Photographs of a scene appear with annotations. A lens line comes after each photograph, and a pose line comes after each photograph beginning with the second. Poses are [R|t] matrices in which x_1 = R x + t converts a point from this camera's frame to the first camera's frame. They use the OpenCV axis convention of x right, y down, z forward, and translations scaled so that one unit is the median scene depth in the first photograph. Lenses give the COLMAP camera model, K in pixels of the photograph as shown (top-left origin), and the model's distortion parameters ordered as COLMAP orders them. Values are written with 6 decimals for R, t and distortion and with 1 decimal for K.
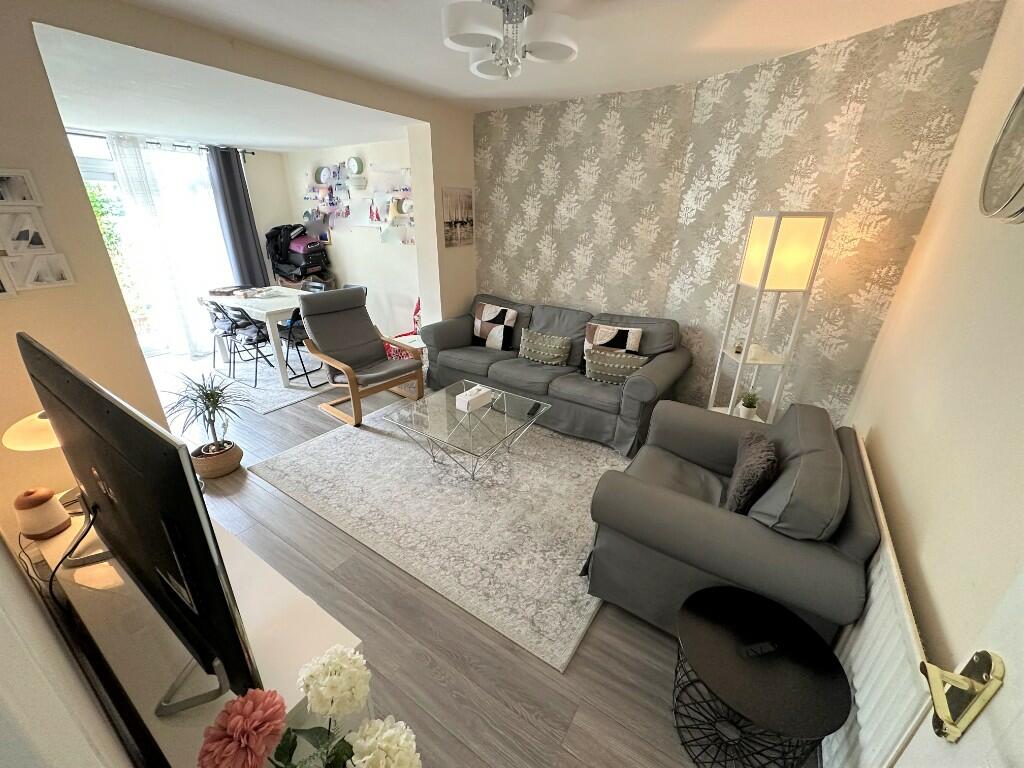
lens RADIAL K [[417.0, 0, 512.0], [0, 417.0, 384.0], [0, 0, 1]] dist [-0.002259, -0.000257]
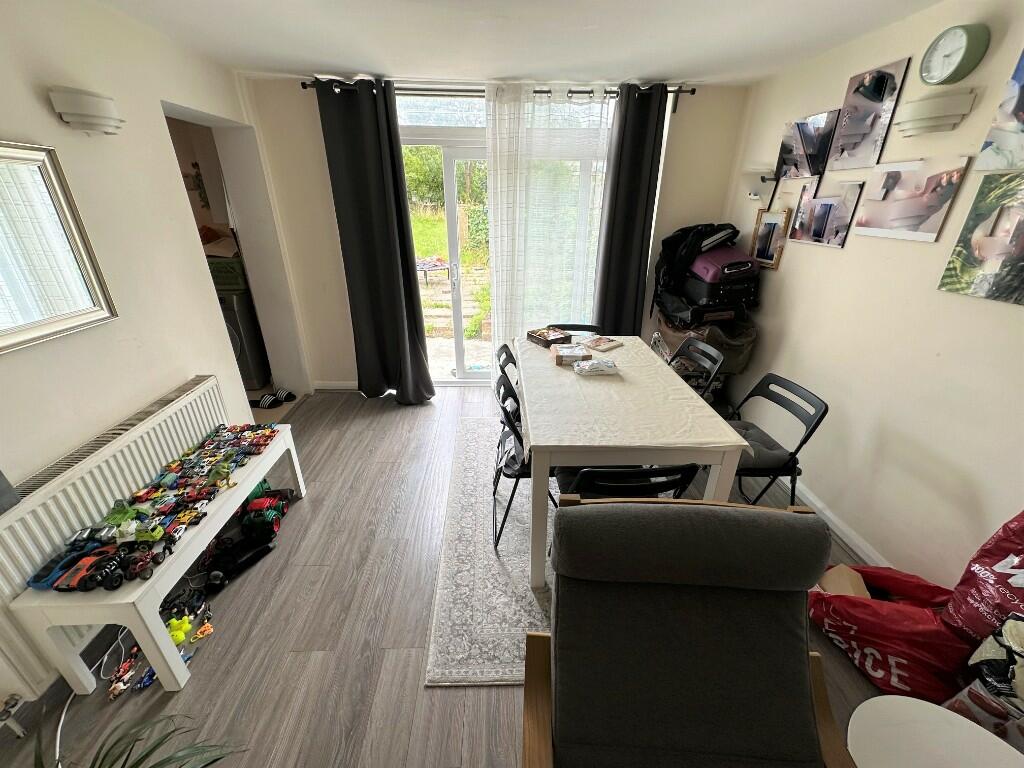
lens RADIAL K [[417.0, 0, 512.0], [0, 417.0, 384.0], [0, 0, 1]] dist [-0.002259, -0.000257]
pose [[0.590802, 0.325458, -0.738261, -0.228881], [-0.309809, 0.936394, 0.164876, -0.206953], [0.744964, 0.131311, 0.654054, 0.505084]]
